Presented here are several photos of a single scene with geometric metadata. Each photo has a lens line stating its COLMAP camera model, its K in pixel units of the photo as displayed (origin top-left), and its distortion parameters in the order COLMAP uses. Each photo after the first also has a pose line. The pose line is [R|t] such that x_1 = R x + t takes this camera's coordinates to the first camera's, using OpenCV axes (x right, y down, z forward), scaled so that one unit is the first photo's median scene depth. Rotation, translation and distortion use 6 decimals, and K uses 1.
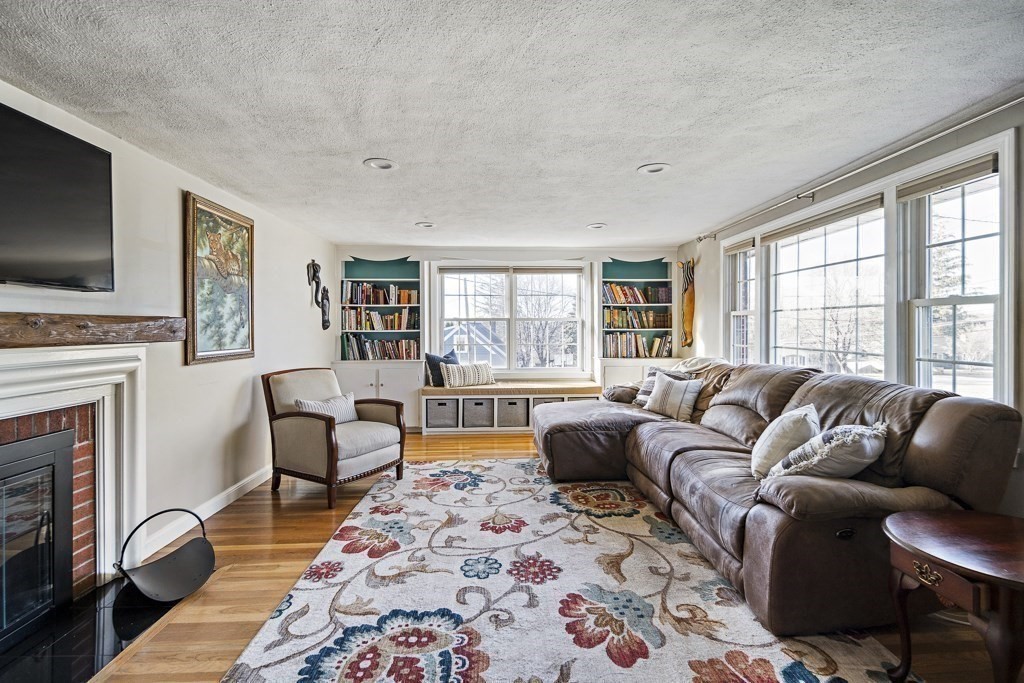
lens RADIAL K [[448.3, 0, 516.6], [0, 448.3, 327.8], [0, 0, 1]] dist [-0.000093, -0.000408]
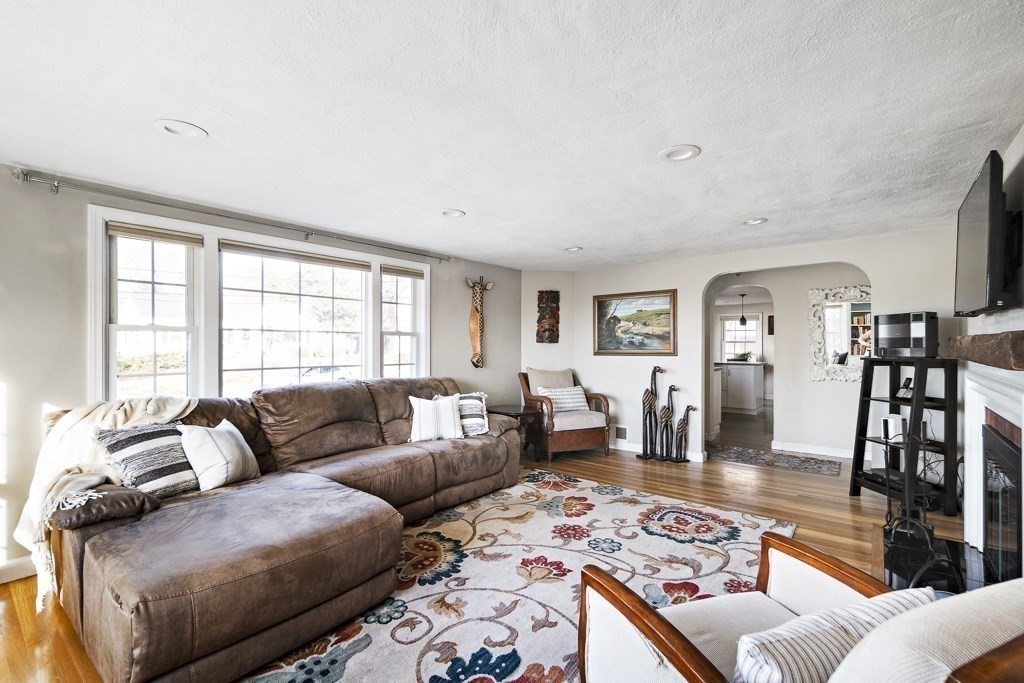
lens RADIAL K [[469.3, 0, 512.0], [0, 469.3, 341.5], [0, 0, 1]] dist [0.000803, 0.000072]
pose [[-0.751352, 0.005833, 0.659875, -0.541162], [0.003388, 0.999982, -0.004982, -0.008915], [-0.659893, -0.001508, -0.751359, 1.566720]]
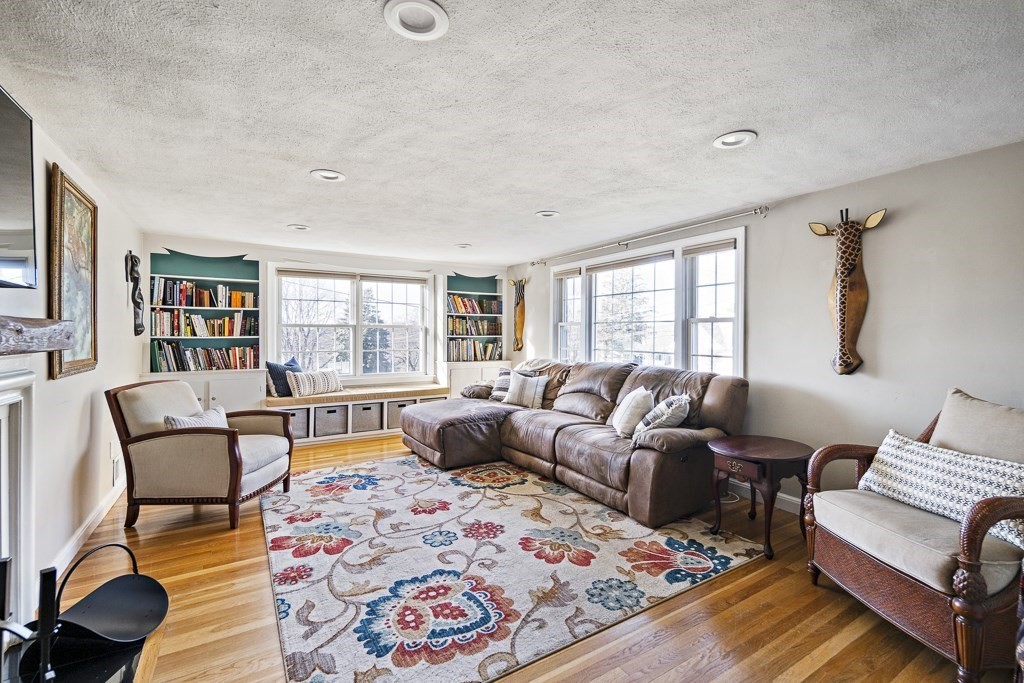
lens RADIAL K [[447.2, 0, 513.3], [0, 447.2, 336.0], [0, 0, 1]] dist [-0.001221, -0.000238]
pose [[0.877021, 0.003017, 0.480442, -0.351938], [-0.004600, 0.999987, 0.002118, -0.000180], [-0.480429, -0.004068, 0.877024, -0.087853]]
